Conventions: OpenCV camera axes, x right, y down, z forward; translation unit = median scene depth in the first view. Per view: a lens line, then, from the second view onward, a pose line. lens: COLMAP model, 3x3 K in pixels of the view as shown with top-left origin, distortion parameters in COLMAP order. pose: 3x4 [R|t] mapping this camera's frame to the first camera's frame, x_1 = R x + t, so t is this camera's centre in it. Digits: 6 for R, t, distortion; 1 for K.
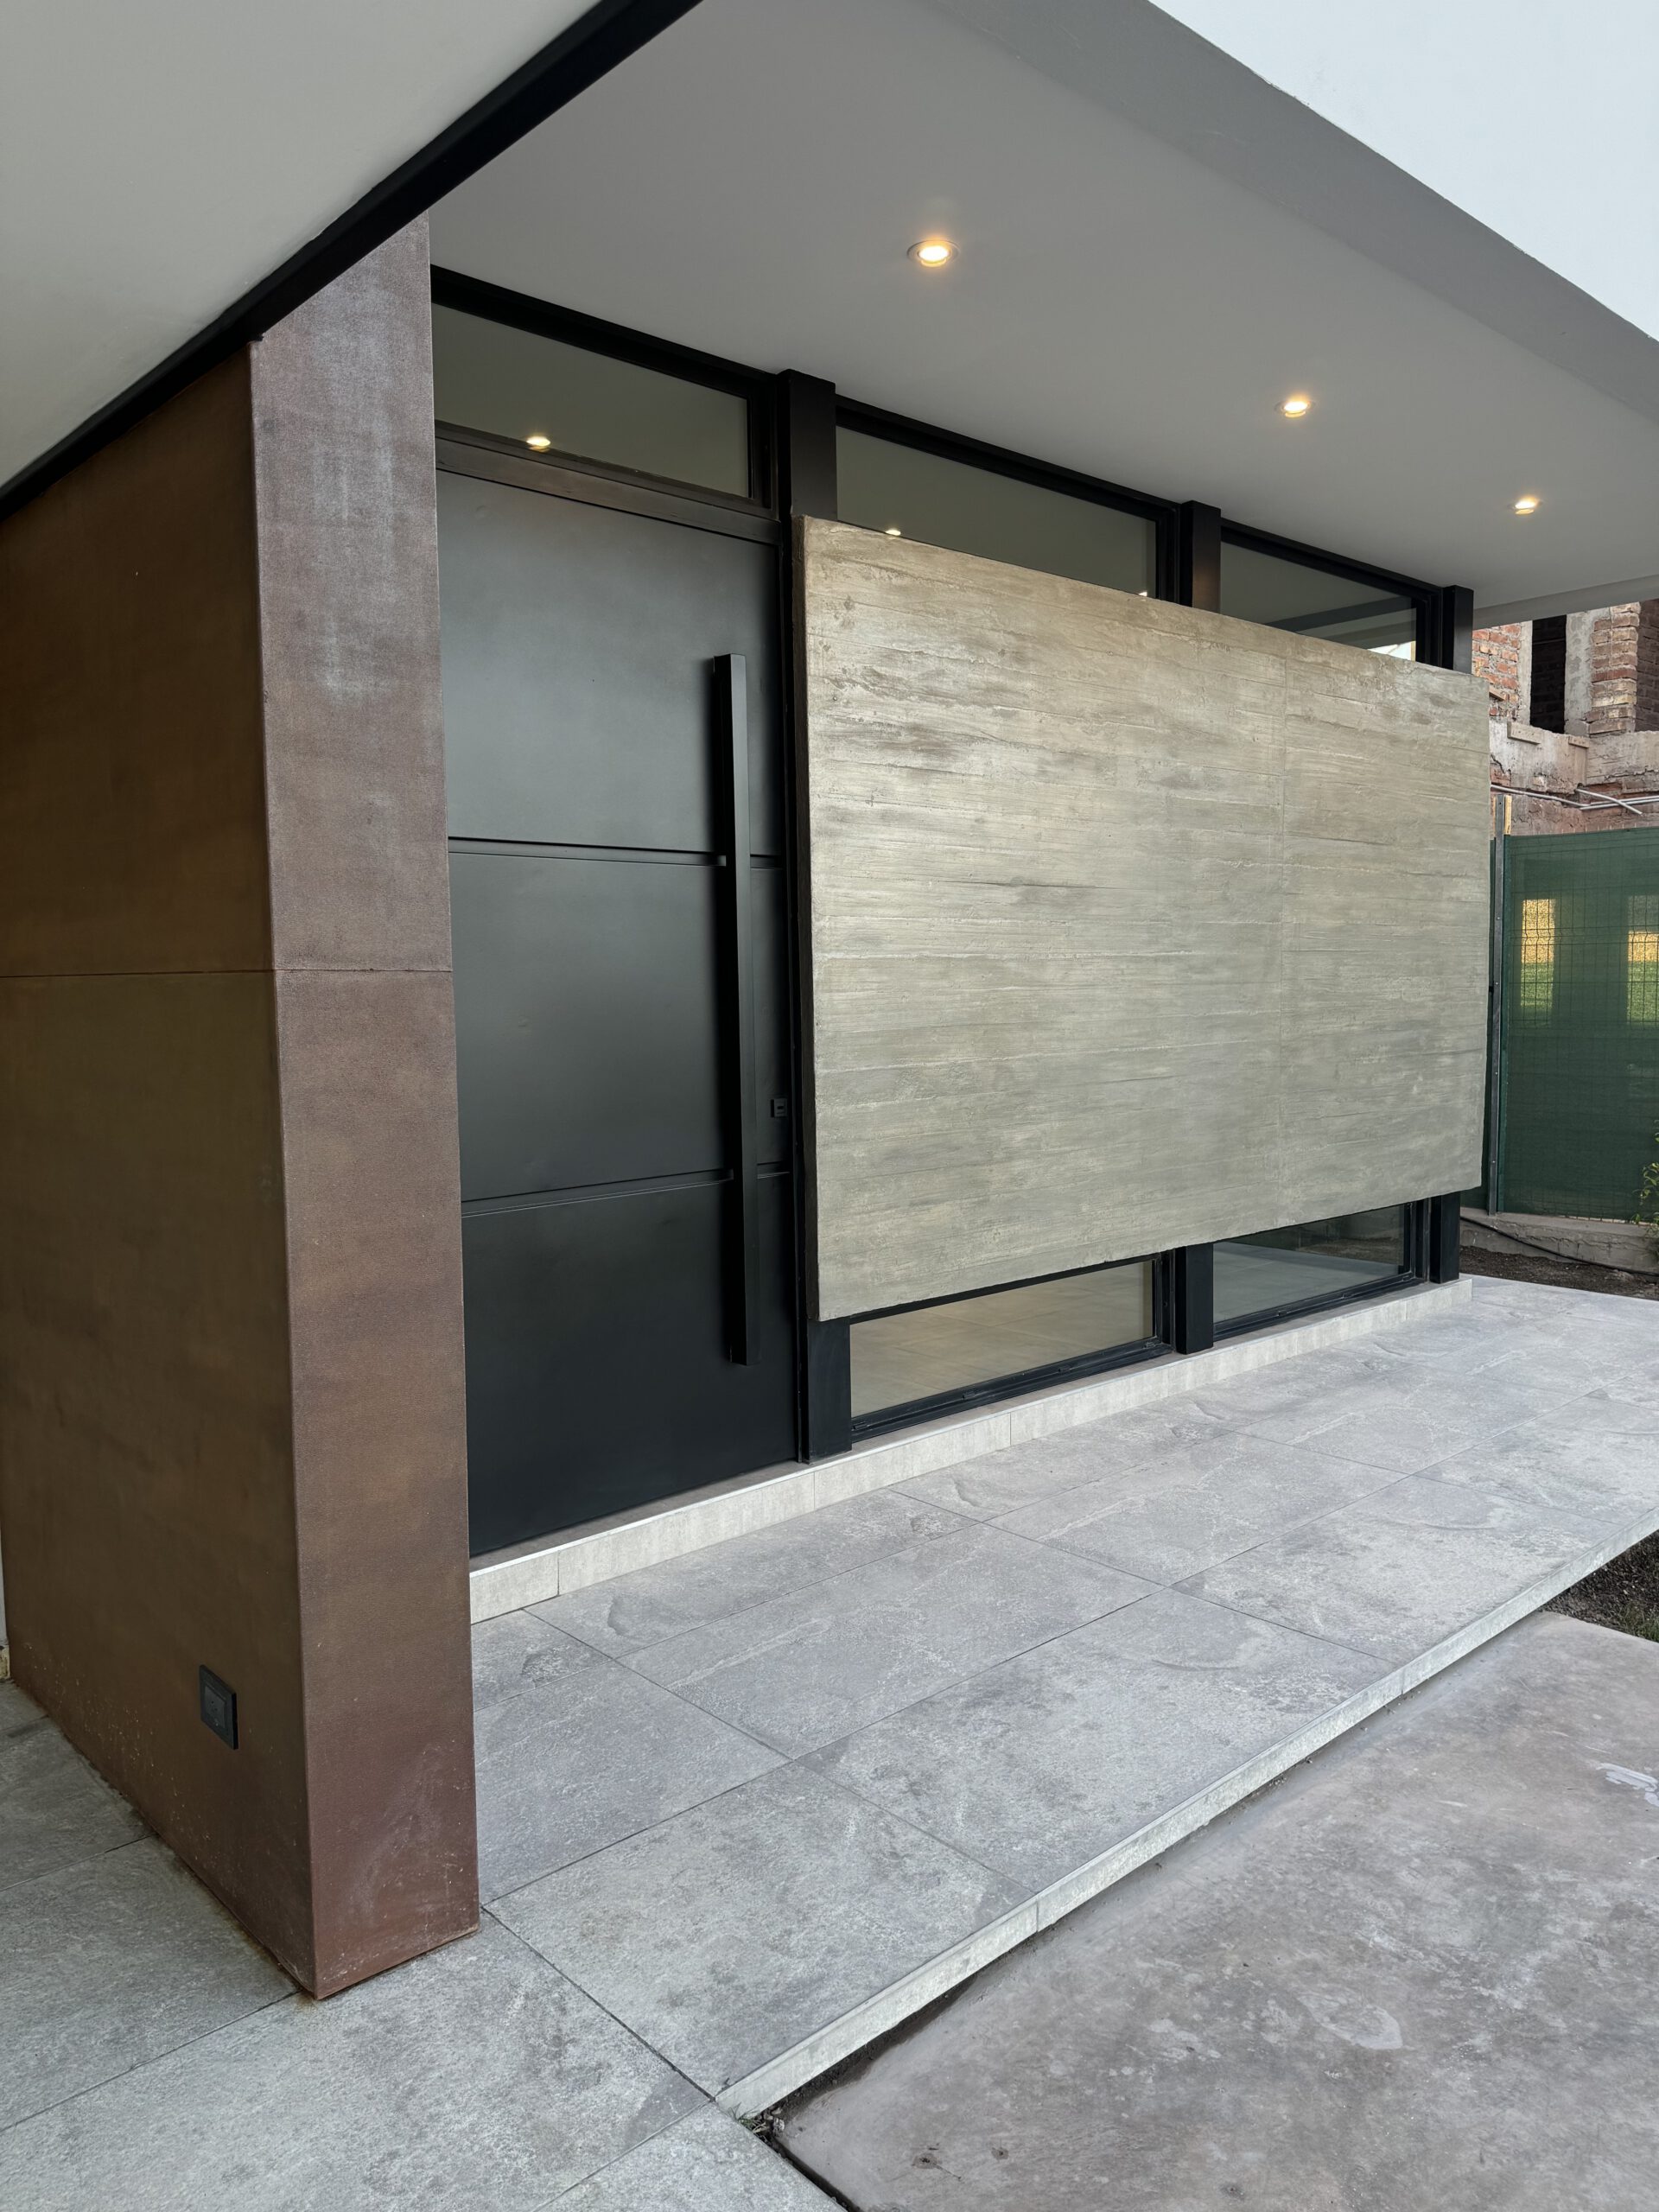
lens RADIAL K [[1559.1, 0, 831.6], [0, 1559.1, 1117.0], [0, 0, 1]] dist [0.030049, -0.000296]
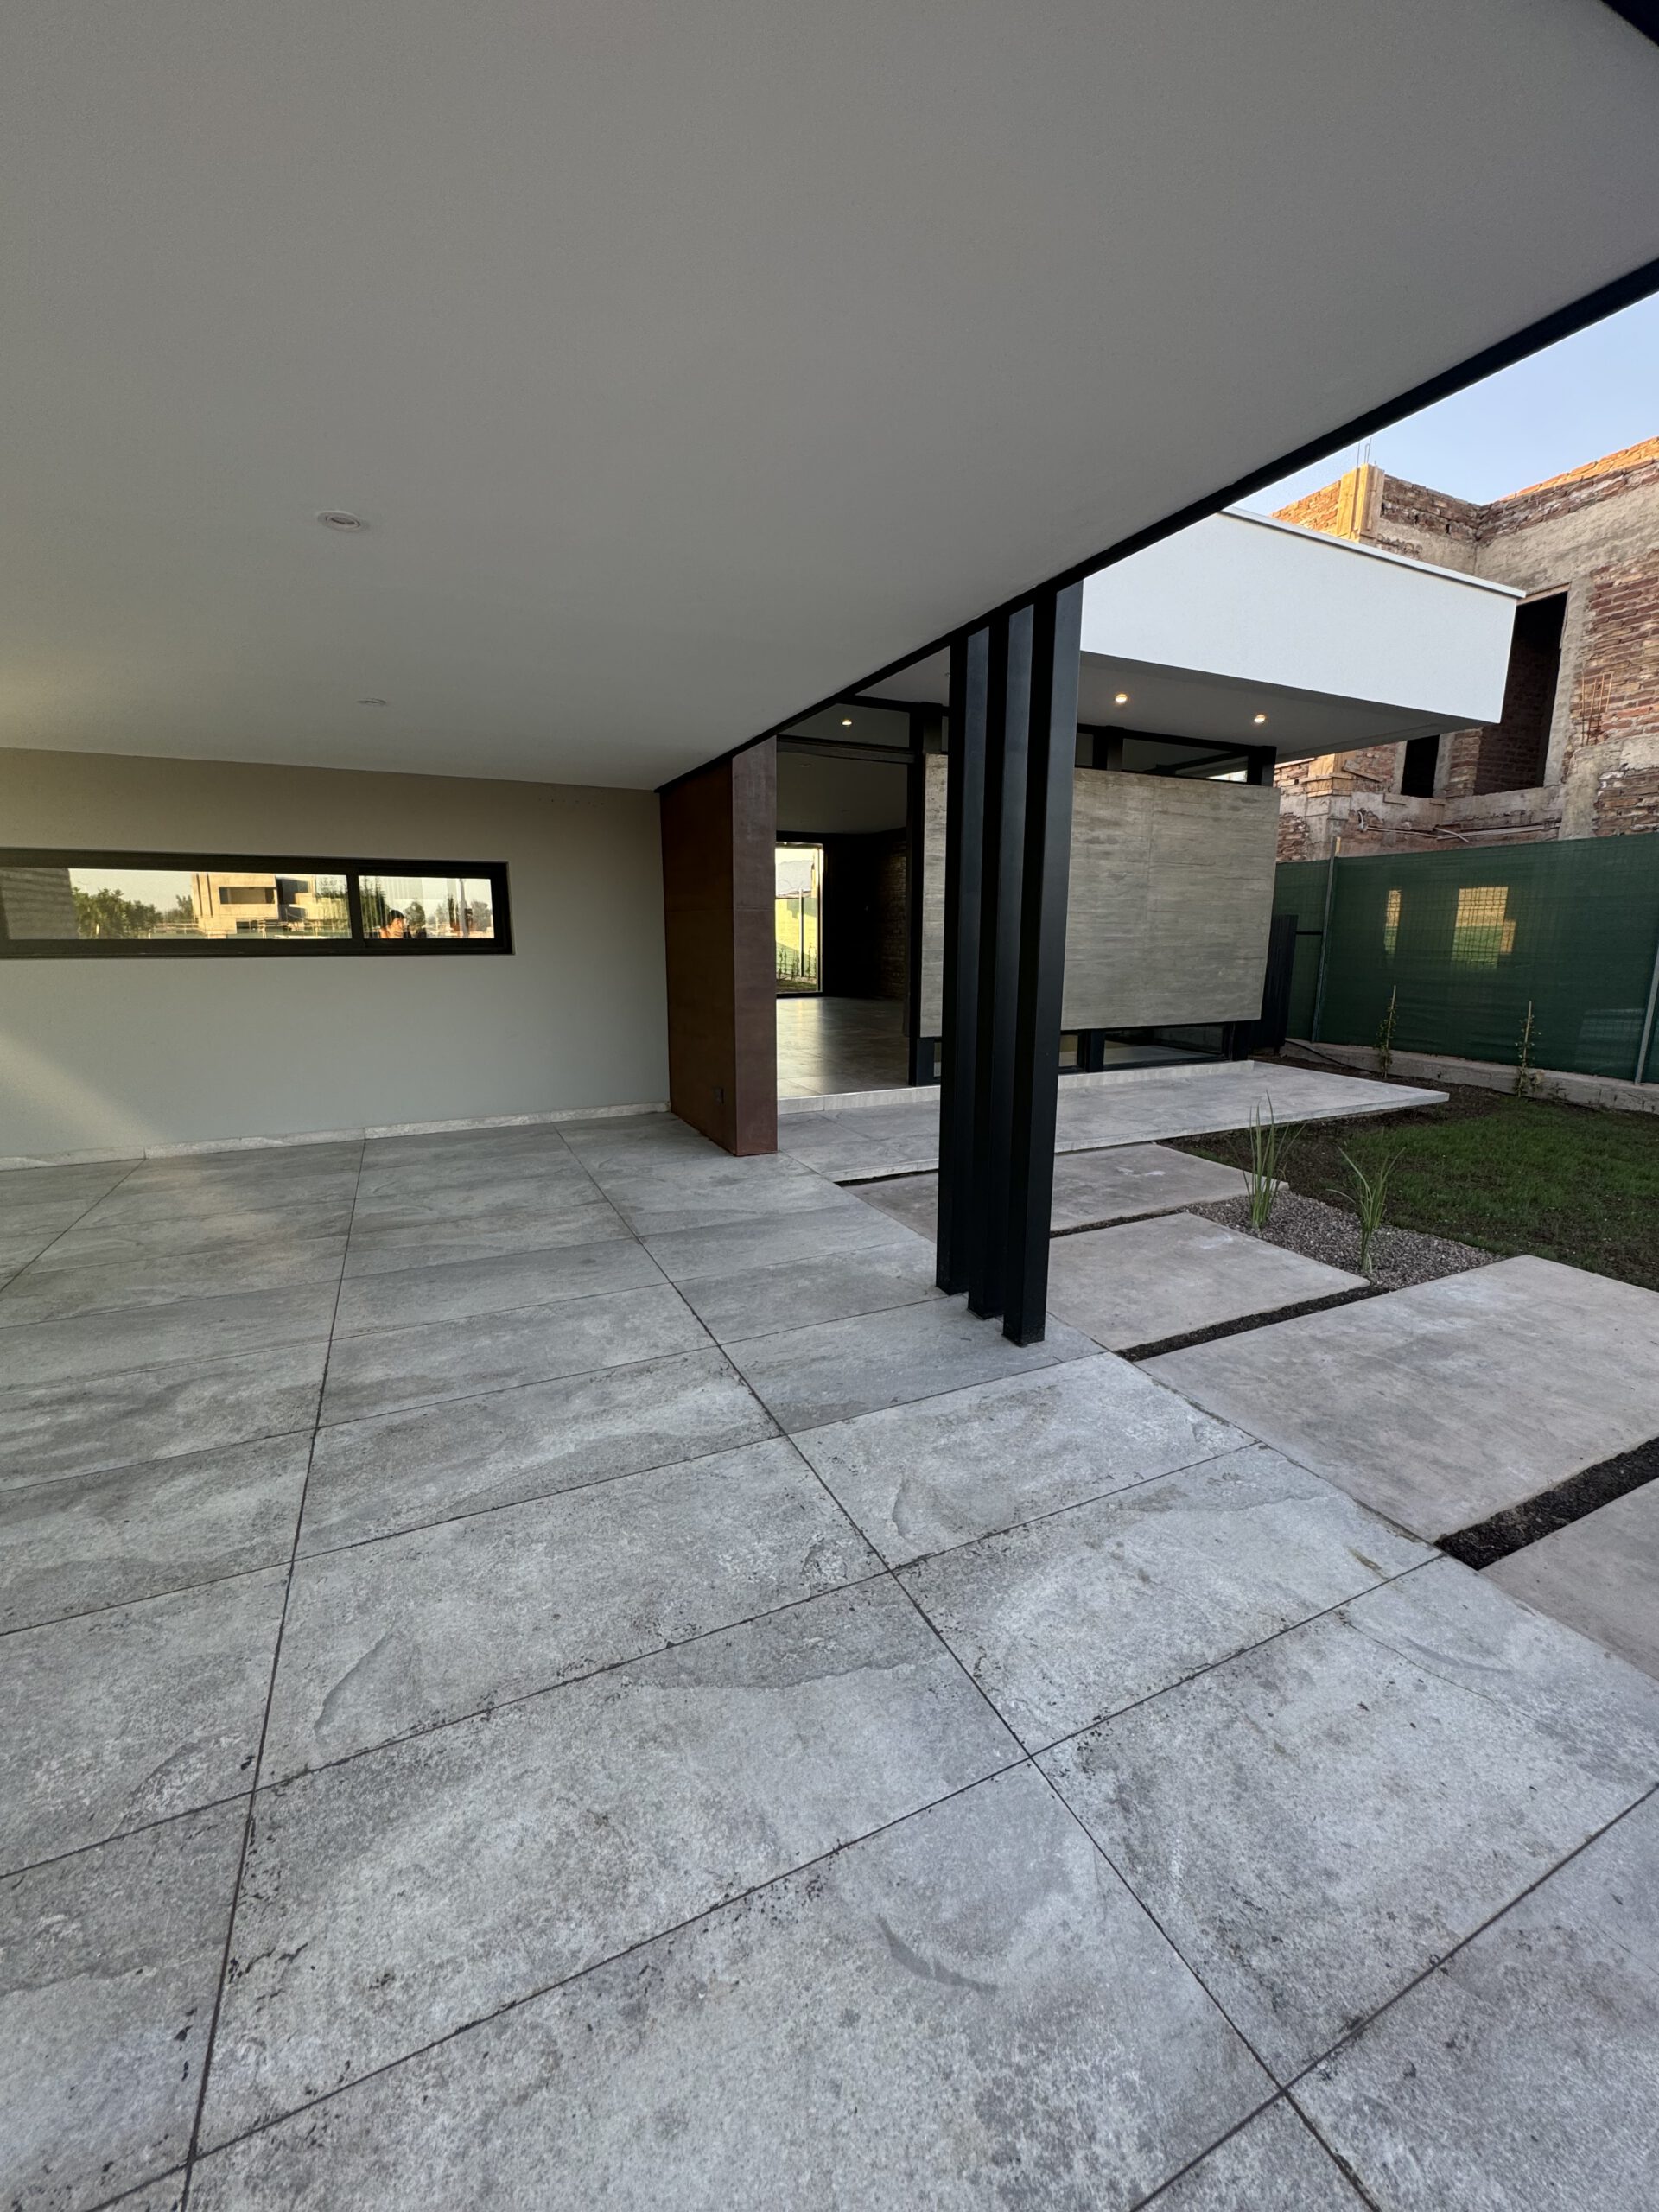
lens RADIAL K [[887.5, 0, 825.2], [0, 887.5, 1097.6], [0, 0, 1]] dist [-0.000968, 0.000060]
pose [[0.953645, 0.072064, -0.292179, 0.233224], [-0.043017, 0.993578, 0.104656, 0.057720], [0.297844, -0.087236, 0.950620, -0.471153]]
